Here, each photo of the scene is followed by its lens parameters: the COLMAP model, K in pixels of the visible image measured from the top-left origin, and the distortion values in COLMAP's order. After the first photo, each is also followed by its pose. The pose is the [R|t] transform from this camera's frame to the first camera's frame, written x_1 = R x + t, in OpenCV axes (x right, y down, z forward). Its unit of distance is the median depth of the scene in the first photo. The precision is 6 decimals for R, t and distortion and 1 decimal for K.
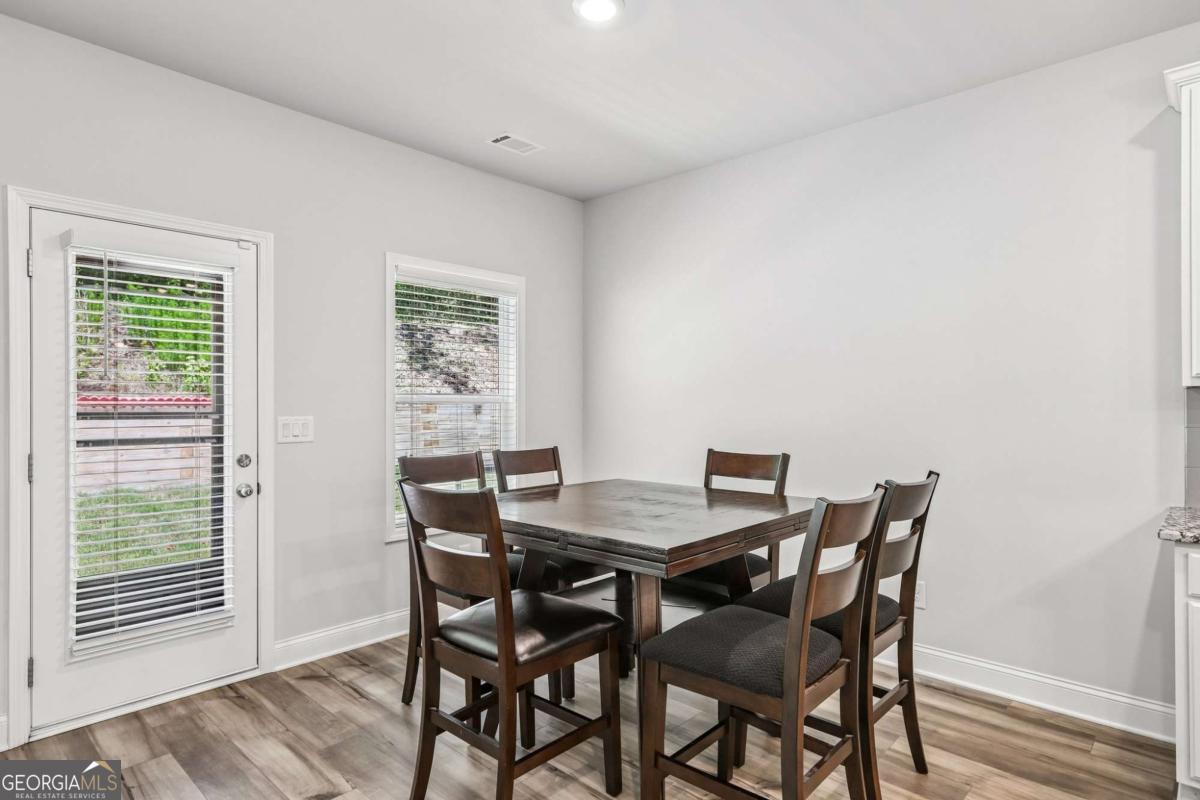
lens RADIAL K [[657.1, 0, 600.0], [0, 657.1, 400.0], [0, 0, 1]] dist [0.012230, 0.000600]
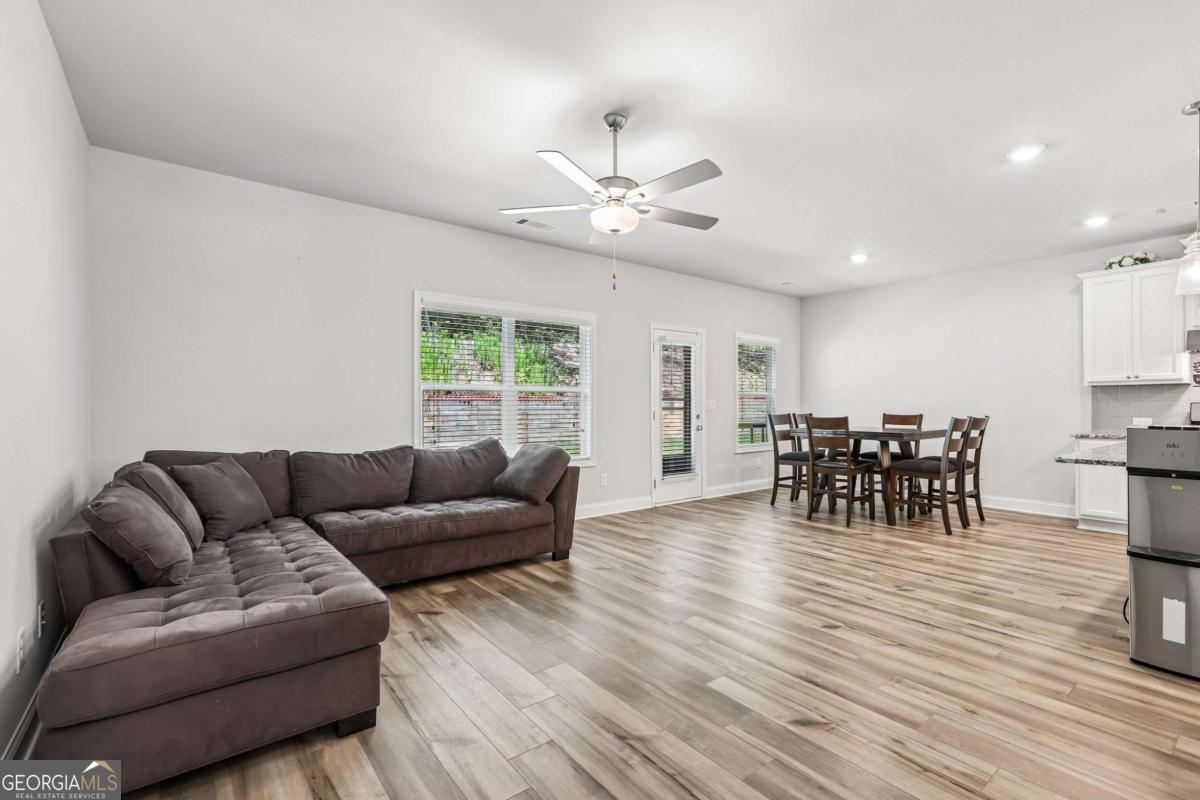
lens RADIAL K [[533.6, 0, 600.0], [0, 533.6, 400.0], [0, 0, 1]] dist [0.001031, 0.000224]
pose [[0.987253, -0.003107, -0.159126, -0.691347], [0.002641, 0.999992, -0.003144, 0.037730], [0.159134, 0.002684, 0.987253, -1.371292]]
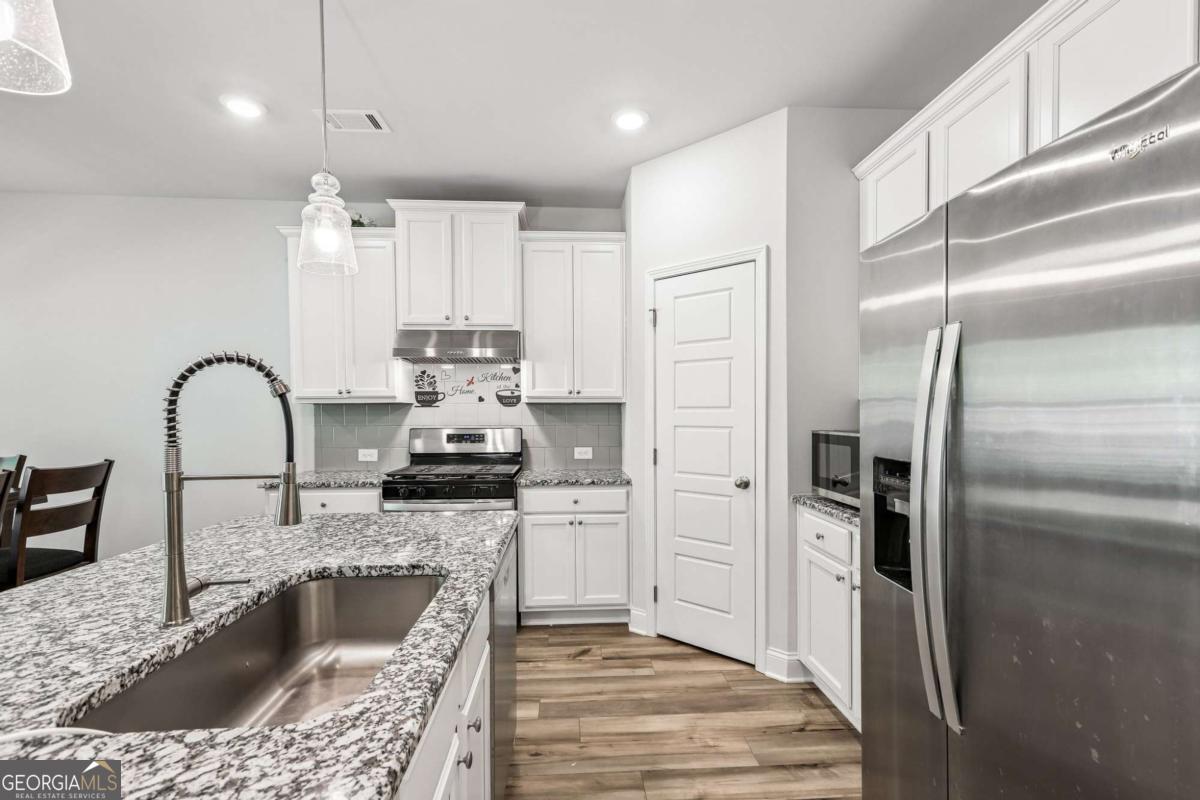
lens RADIAL K [[543.7, 0, 602.6], [0, 543.7, 419.1], [0, 0, 1]] dist [0.001859, 0.000296]
pose [[0.693883, -0.012328, 0.719982, 0.355497], [0.001301, 0.999873, 0.015867, 0.000398], [-0.720086, -0.010073, 0.693811, -0.560293]]
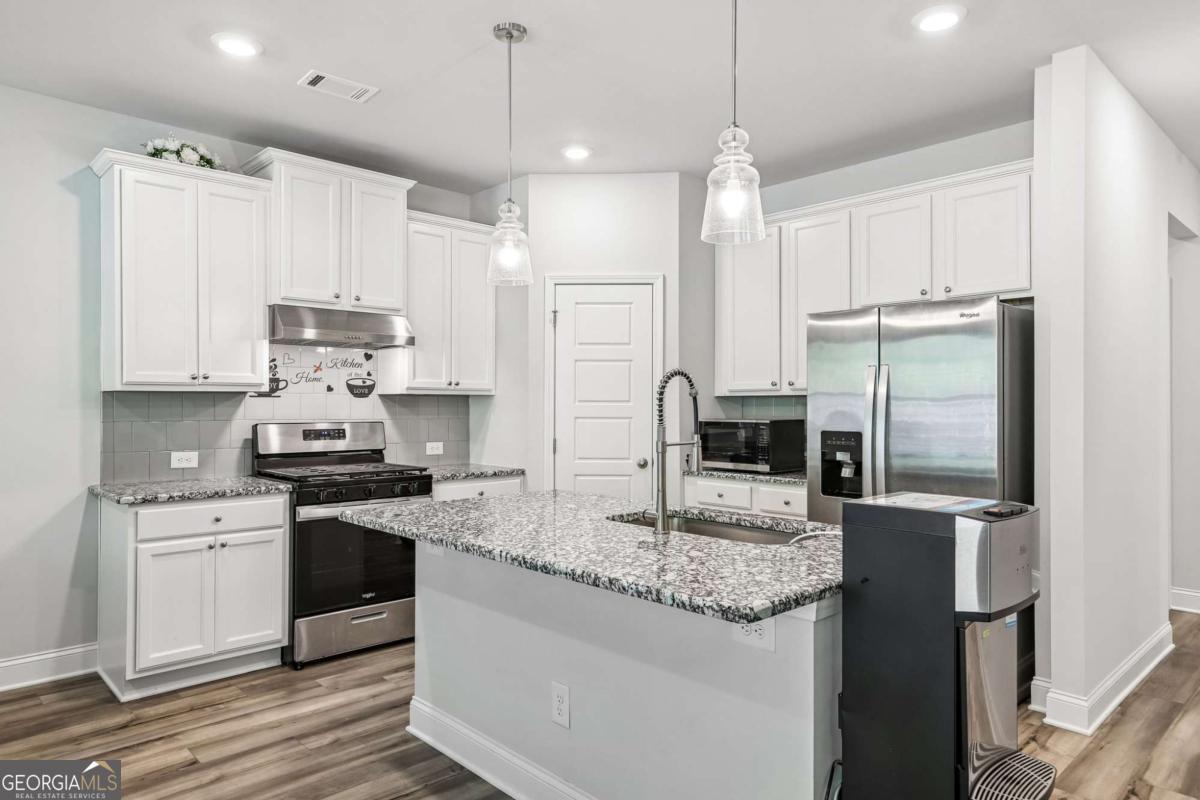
lens RADIAL K [[753.7, 0, 600.0], [0, 753.7, 400.0], [0, 0, 1]] dist [-0.001652, -0.000031]
pose [[0.071227, 0.004327, 0.997451, -0.478053], [-0.006201, 0.999973, -0.003895, -0.001327], [-0.997441, -0.005907, 0.071252, -0.059479]]
